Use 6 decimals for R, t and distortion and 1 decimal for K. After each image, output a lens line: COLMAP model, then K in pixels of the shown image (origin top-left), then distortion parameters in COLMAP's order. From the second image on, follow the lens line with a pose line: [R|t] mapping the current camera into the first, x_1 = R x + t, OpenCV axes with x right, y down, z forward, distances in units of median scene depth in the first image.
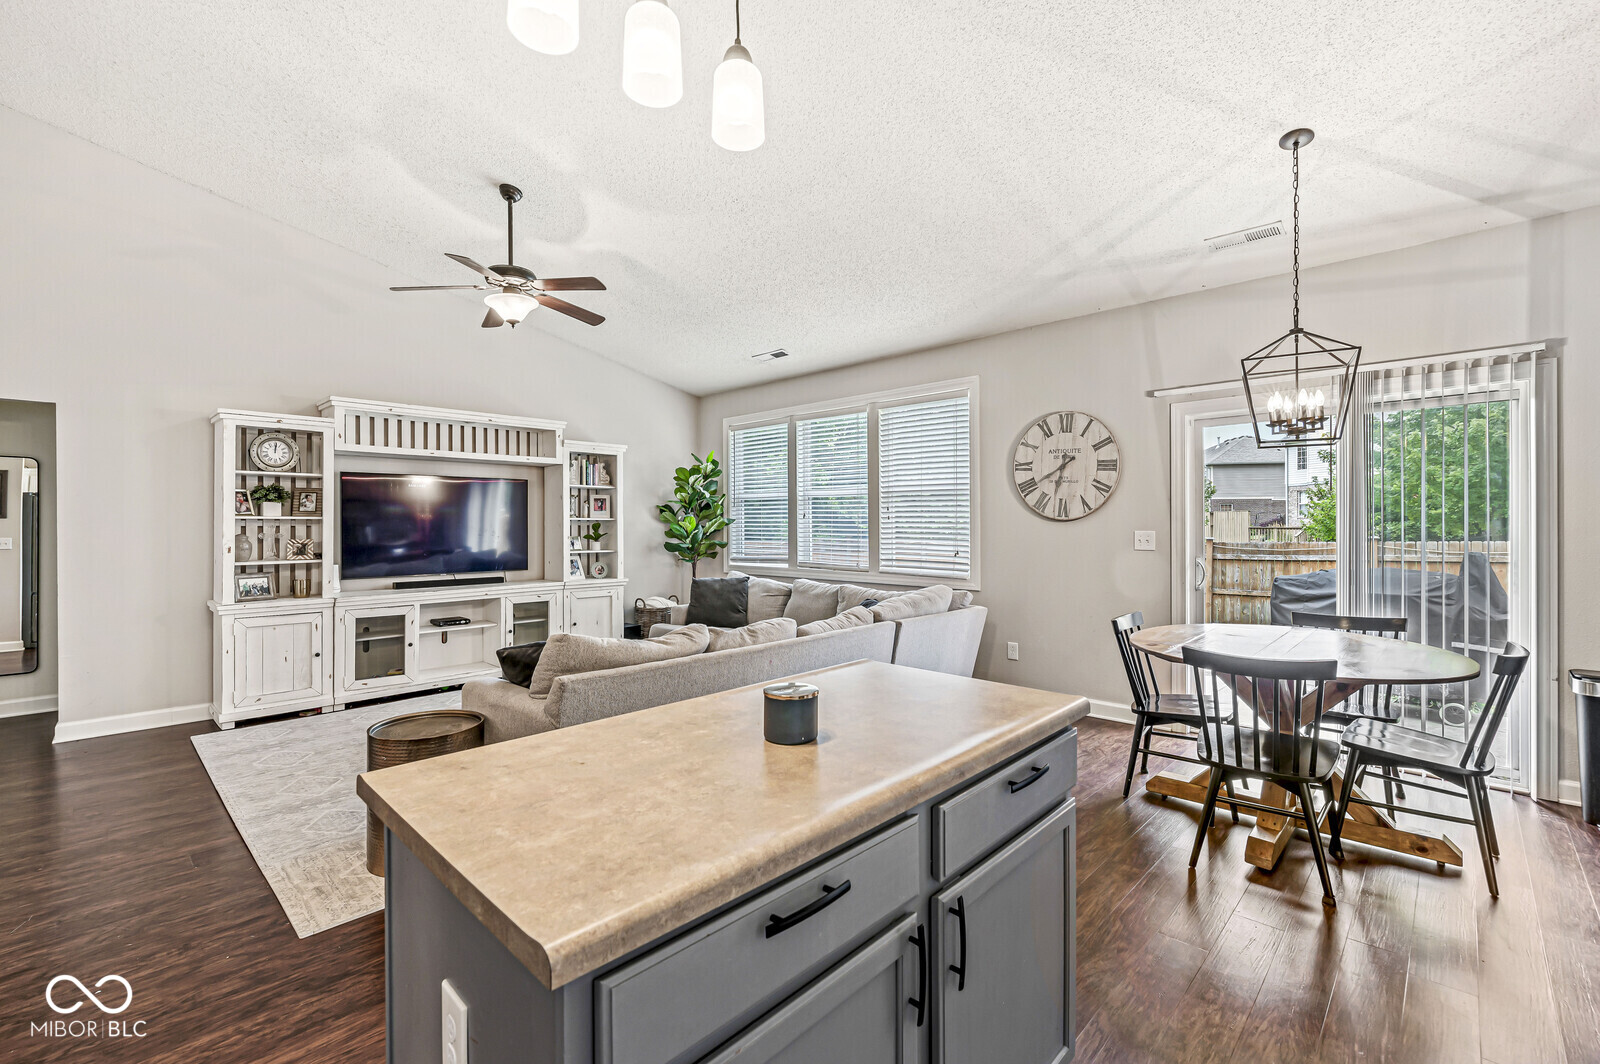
lens RADIAL K [[692.0, 0, 804.1], [0, 692.0, 528.2], [0, 0, 1]] dist [0.002635, -0.000059]
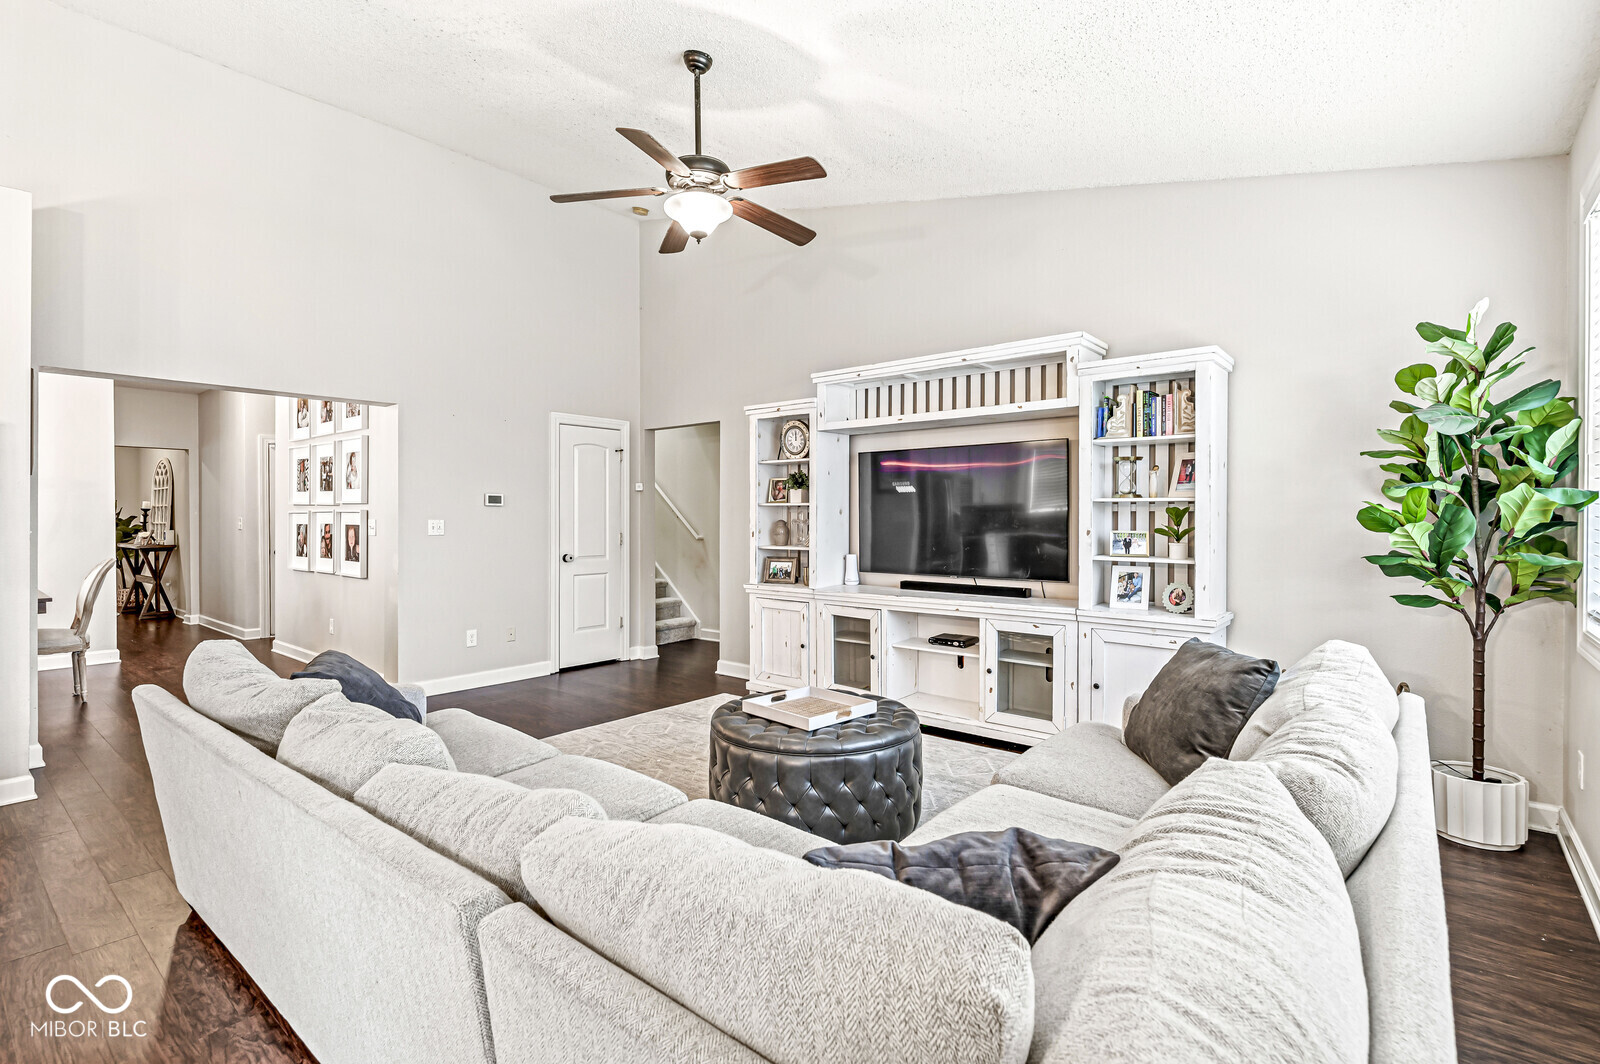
lens RADIAL K [[761.8, 0, 801.0], [0, 761.8, 520.8], [0, 0, 1]] dist [0.000563, -0.000002]
pose [[0.073490, 0.004958, -0.997284, 0.310577], [-0.010978, 0.999931, 0.004162, 0.004326], [0.997236, 0.010642, 0.073539, 0.827545]]
